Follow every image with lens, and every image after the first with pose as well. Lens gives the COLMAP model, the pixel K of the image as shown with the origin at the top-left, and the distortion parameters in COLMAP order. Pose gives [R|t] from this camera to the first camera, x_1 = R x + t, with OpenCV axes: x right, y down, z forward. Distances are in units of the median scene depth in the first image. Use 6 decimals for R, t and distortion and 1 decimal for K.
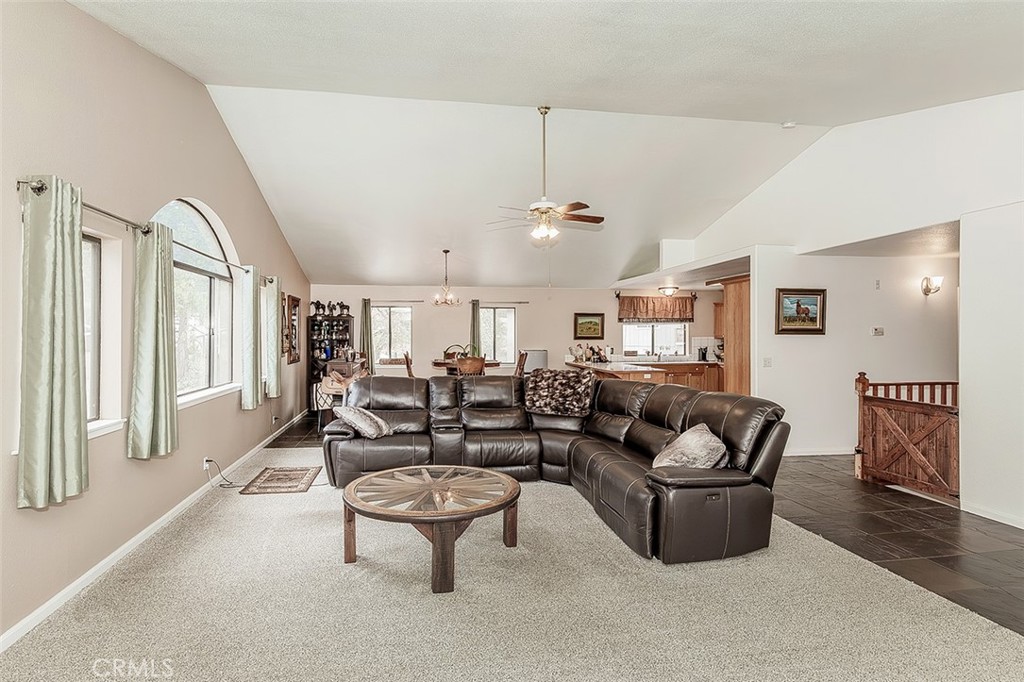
lens RADIAL K [[510.2, 0, 495.0], [0, 510.2, 332.3], [0, 0, 1]] dist [0.002997, -0.002879]
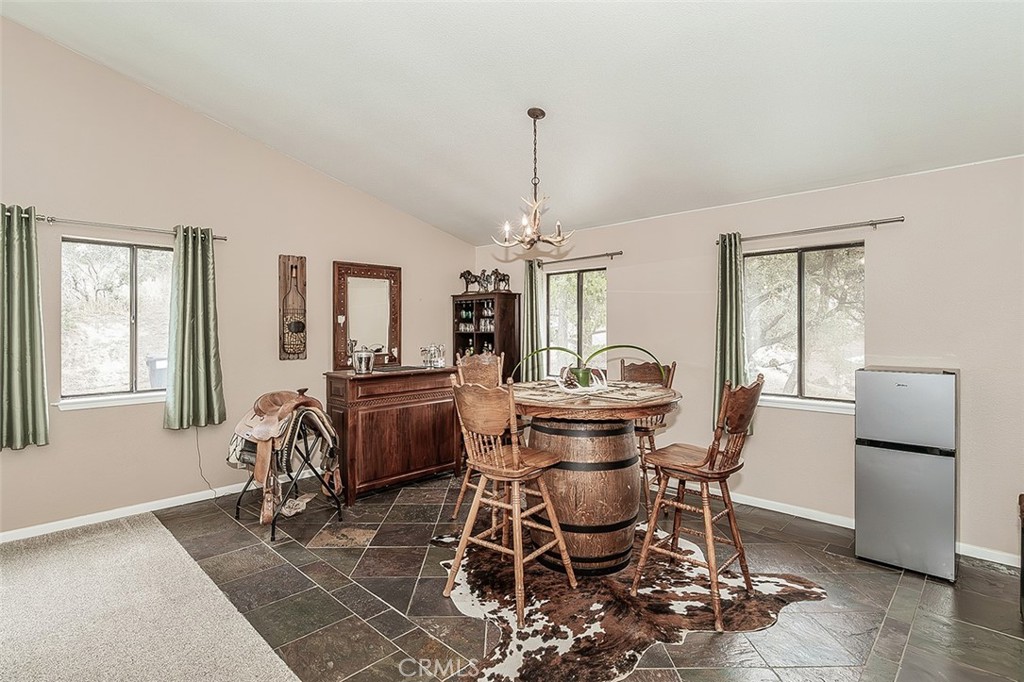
lens RADIAL K [[510.2, 0, 508.1], [0, 510.2, 324.7], [0, 0, 1]] dist [0.002997, -0.002879]
pose [[0.612746, -0.007592, -0.790244, 0.178646], [0.008926, 0.999957, -0.002686, 0.007236], [0.790230, -0.005408, 0.612787, 0.630925]]
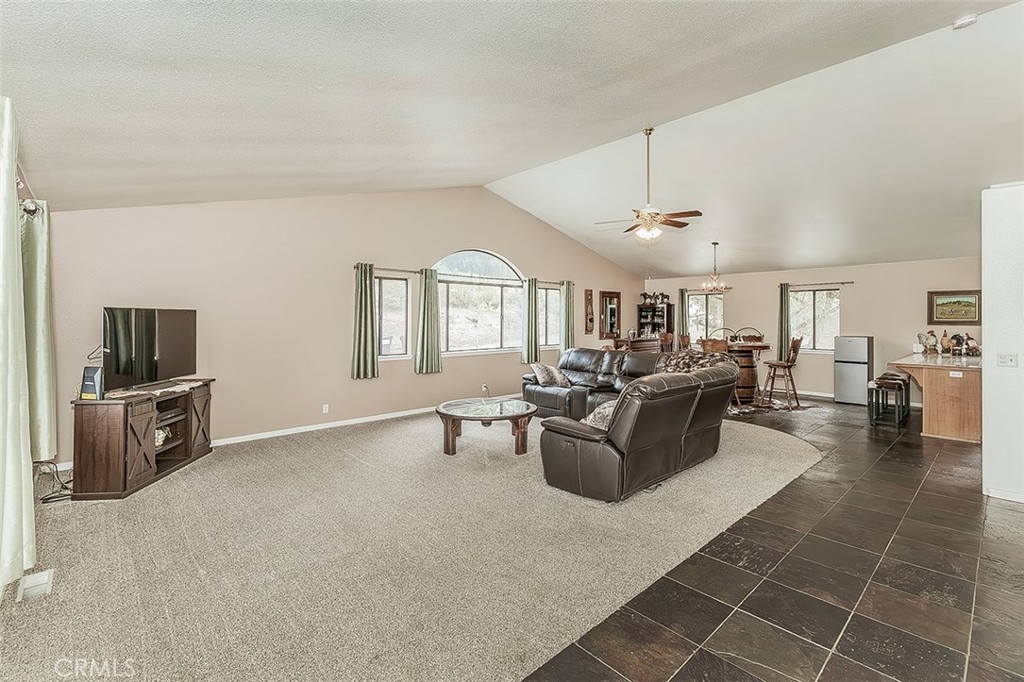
lens RADIAL K [[452.3, 0, 513.6], [0, 452.3, 318.2], [0, 0, 1]] dist [-0.001371, 0.002056]
pose [[0.562536, -0.000670, -0.826772, 0.404142], [0.004315, 0.999988, 0.002126, -0.000645], [0.826762, -0.004763, 0.562532, 0.071625]]
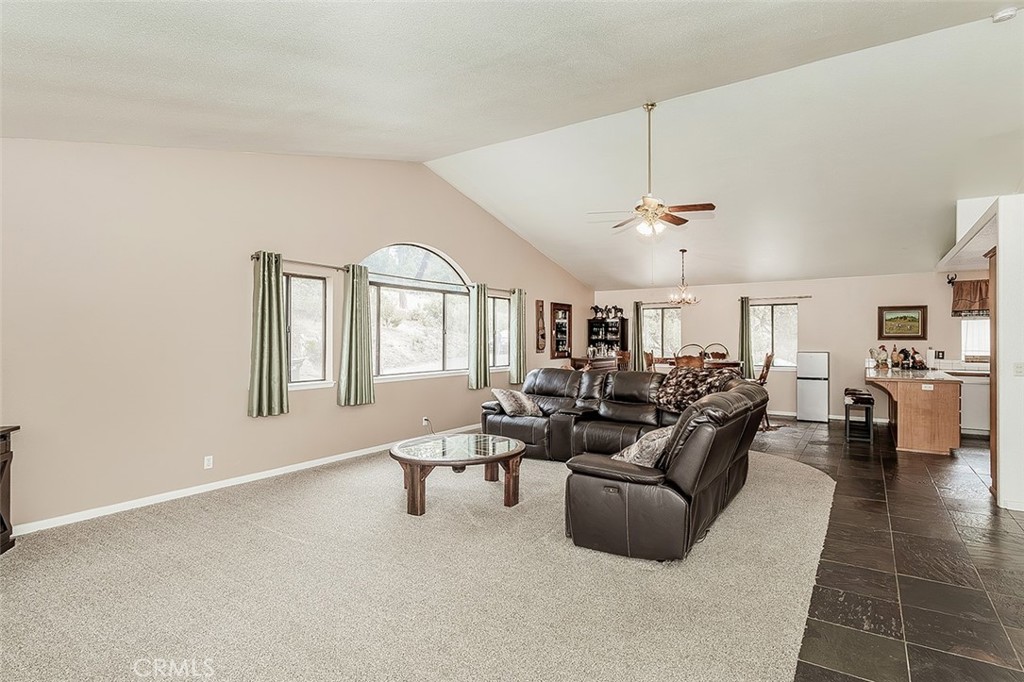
lens RADIAL K [[510.2, 0, 543.2], [0, 510.2, 340.5], [0, 0, 1]] dist [0.002997, -0.002879]
pose [[0.758675, 0.000261, -0.651469, 0.299749], [0.005244, 0.999965, 0.006508, 0.007995], [0.651448, -0.008354, 0.758647, 0.050271]]
